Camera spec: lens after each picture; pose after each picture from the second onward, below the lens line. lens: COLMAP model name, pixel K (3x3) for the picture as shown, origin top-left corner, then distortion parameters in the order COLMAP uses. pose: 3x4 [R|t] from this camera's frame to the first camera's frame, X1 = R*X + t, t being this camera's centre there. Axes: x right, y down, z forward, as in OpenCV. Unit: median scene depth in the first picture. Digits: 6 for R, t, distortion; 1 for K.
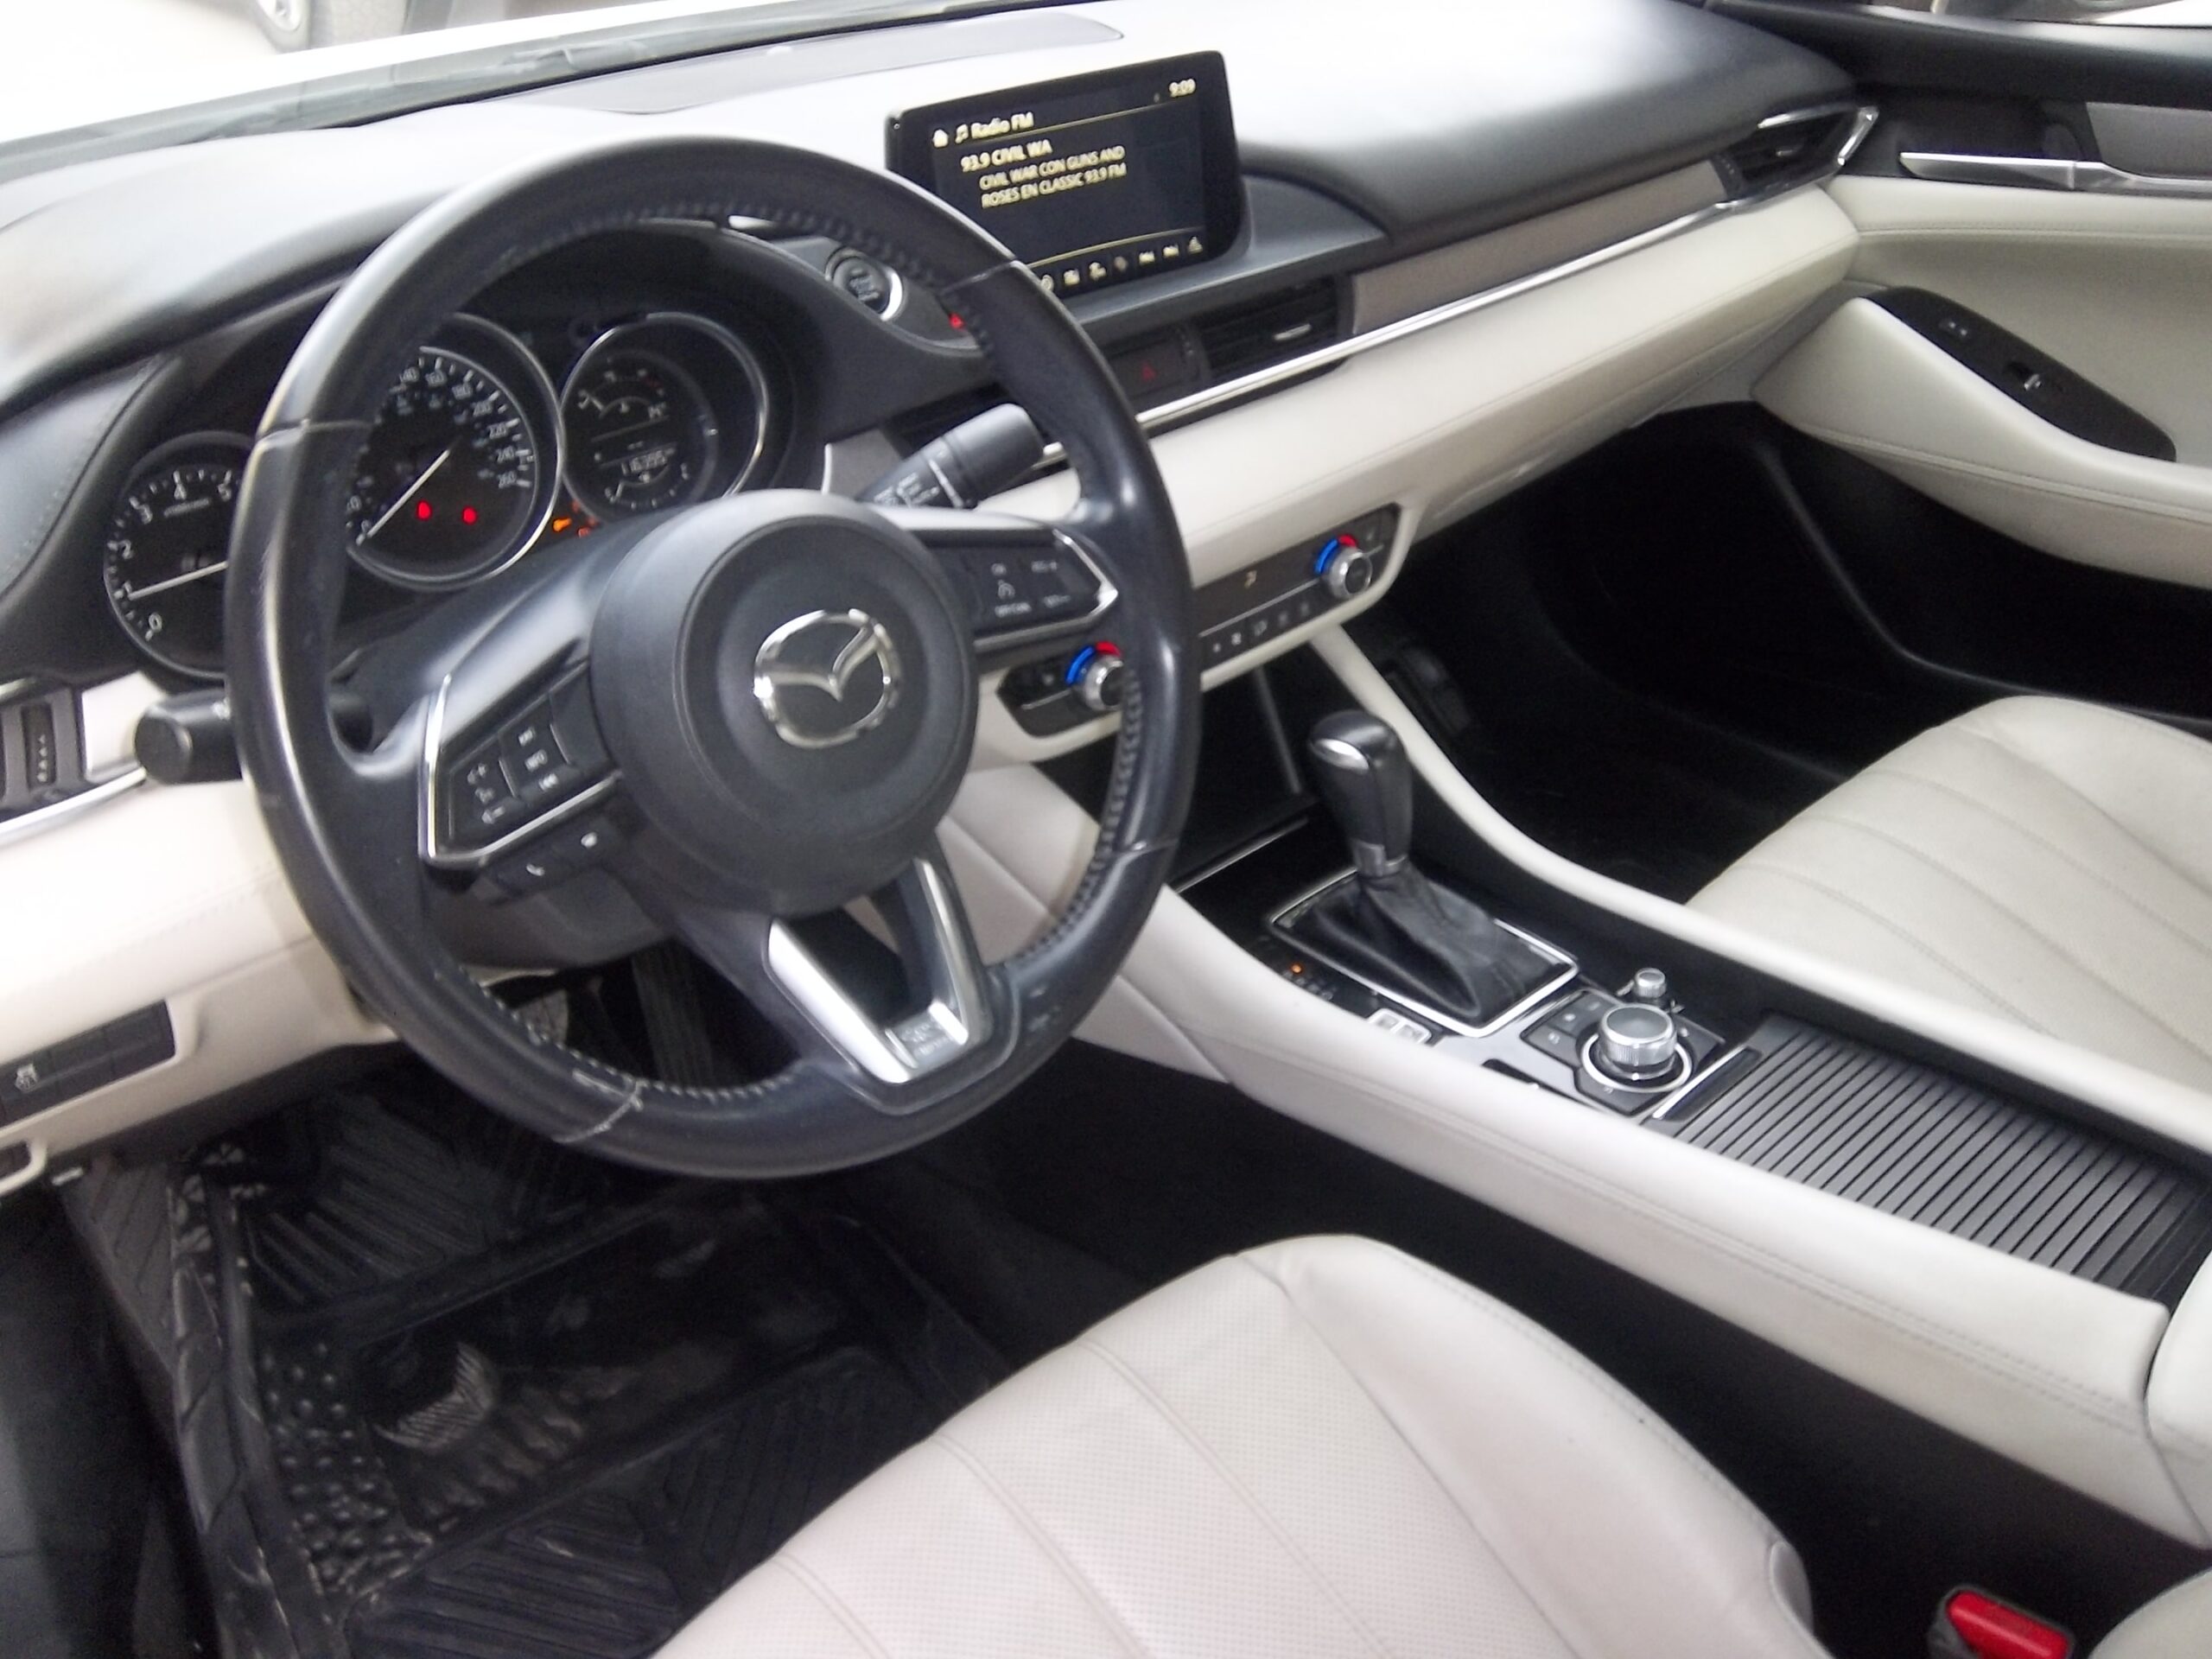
lens RADIAL K [[1821.1, 0, 1106.1], [0, 1821.1, 817.5], [0, 0, 1]] dist [-0.003003, 0.012050]
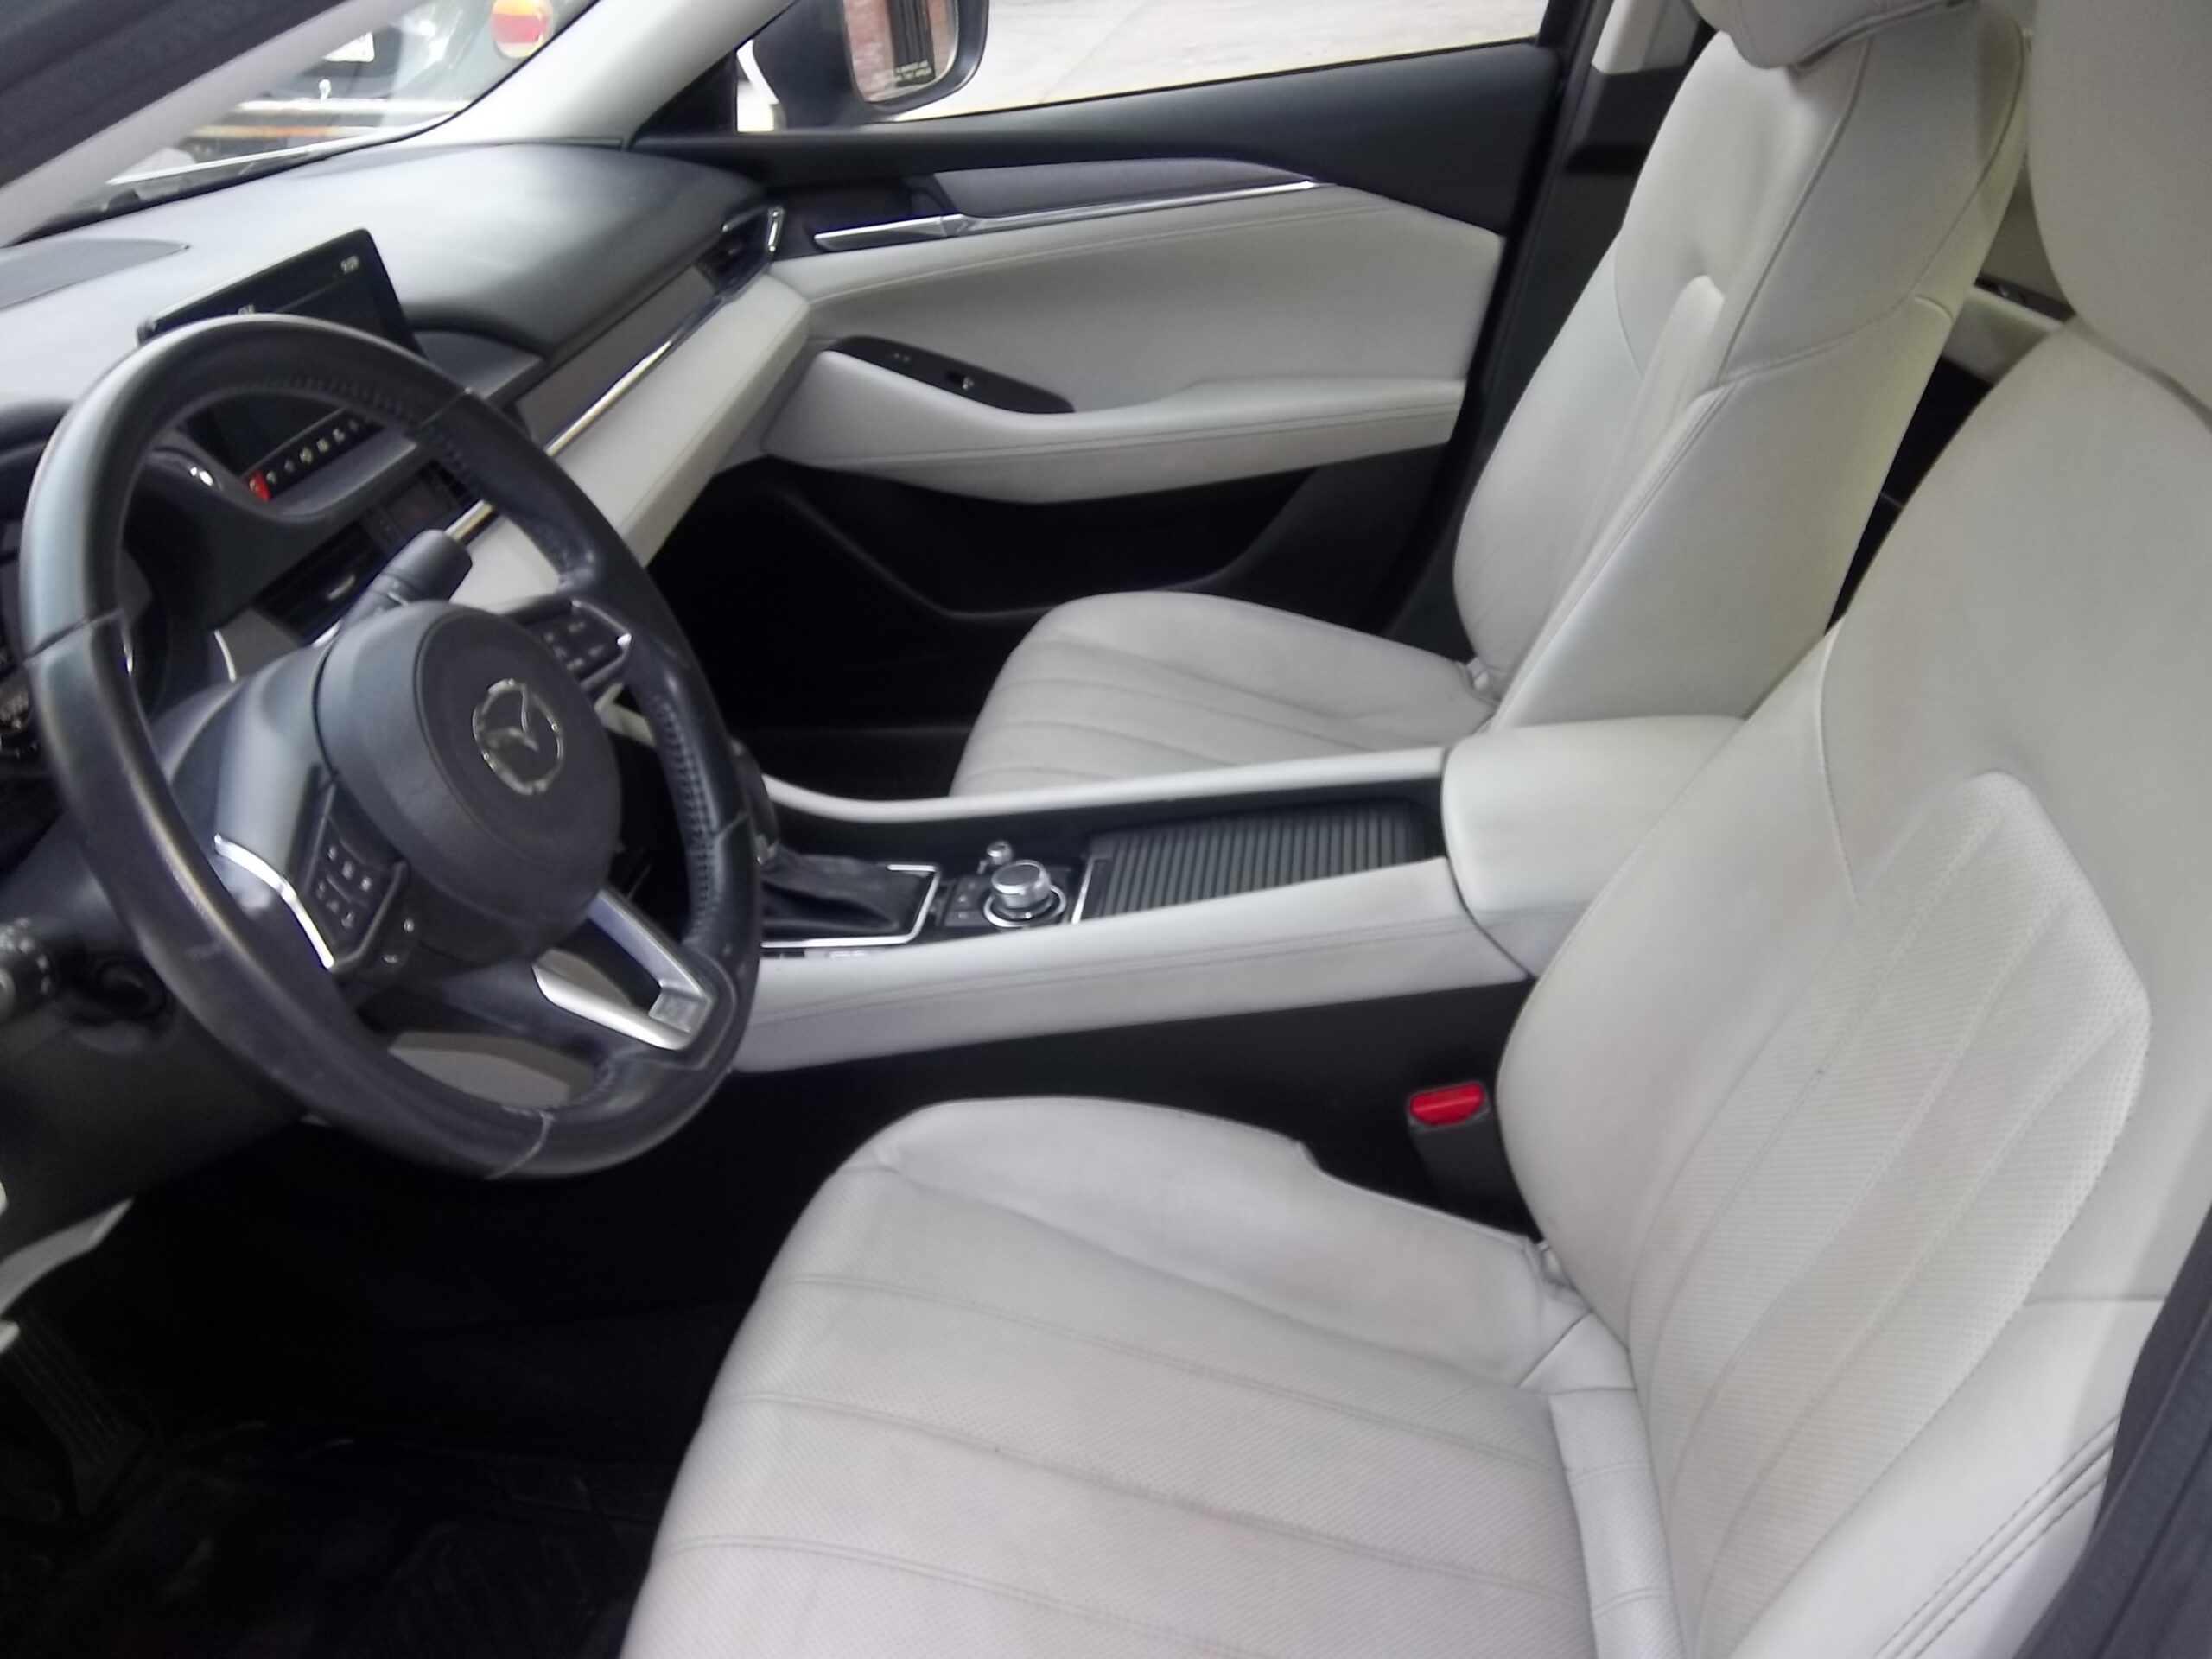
lens RADIAL K [[1807.9, 0, 1106.0], [0, 1807.9, 829.5], [0, 0, 1]] dist [-0.060302, 0.106763]
pose [[0.759022, -0.347879, 0.550333, -0.326615], [0.386983, 0.920819, 0.048343, 0.042146], [-0.523574, 0.176276, 0.833545, -0.091974]]
